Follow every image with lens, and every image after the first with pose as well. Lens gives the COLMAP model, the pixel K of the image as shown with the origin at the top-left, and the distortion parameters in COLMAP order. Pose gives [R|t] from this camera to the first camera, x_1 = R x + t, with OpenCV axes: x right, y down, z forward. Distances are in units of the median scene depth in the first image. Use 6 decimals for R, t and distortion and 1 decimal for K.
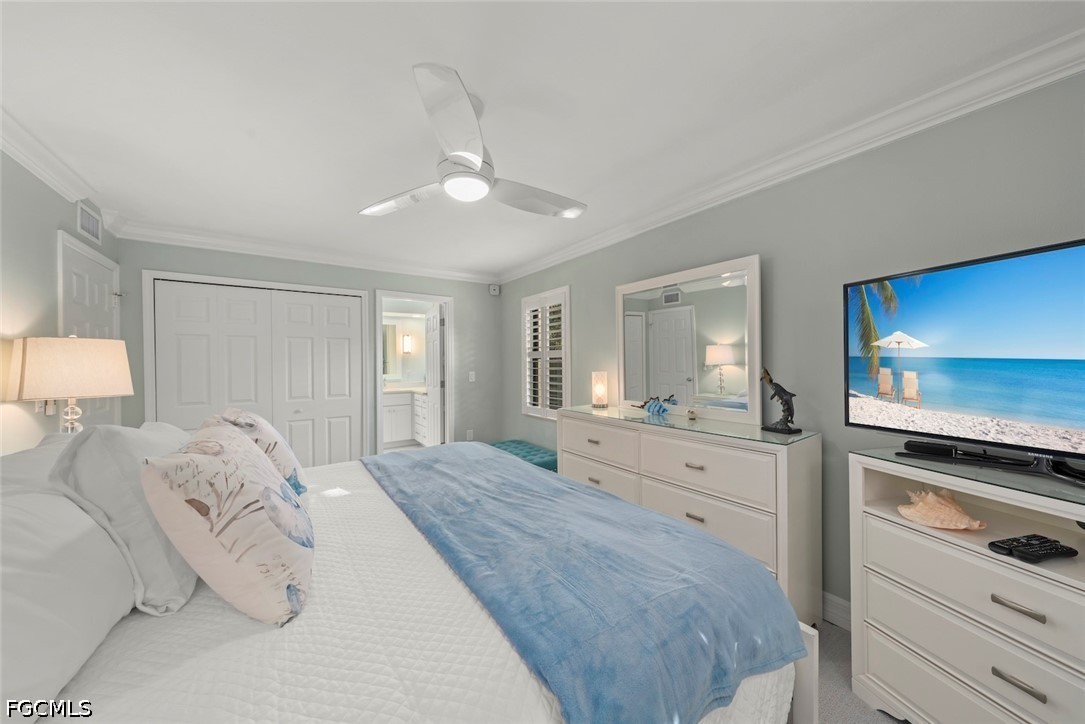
lens RADIAL K [[371.4, 0, 544.0], [0, 371.4, 365.8], [0, 0, 1]] dist [-0.005264, 0.000058]
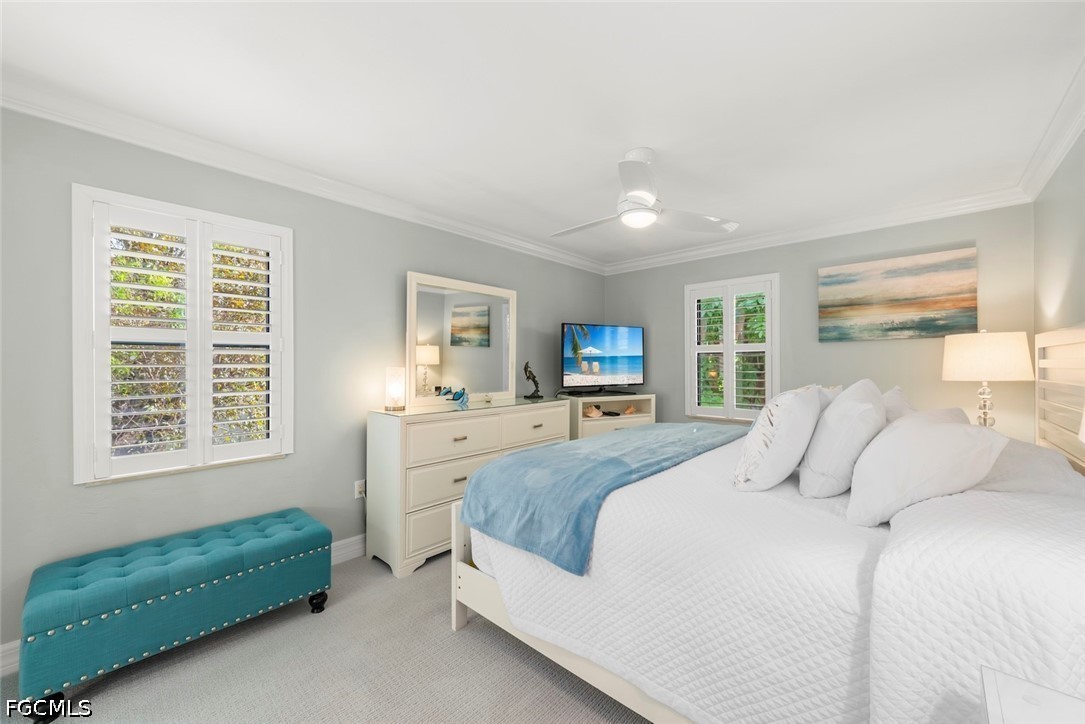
lens RADIAL K [[408.4, 0, 542.5], [0, 408.4, 362.0], [0, 0, 1]] dist [-0.001355, -0.000045]
pose [[-0.210785, 0.017454, 0.977377, -1.617625], [0.012324, 0.999809, -0.015197, 0.044899], [-0.977455, 0.008842, -0.210960, 1.749050]]
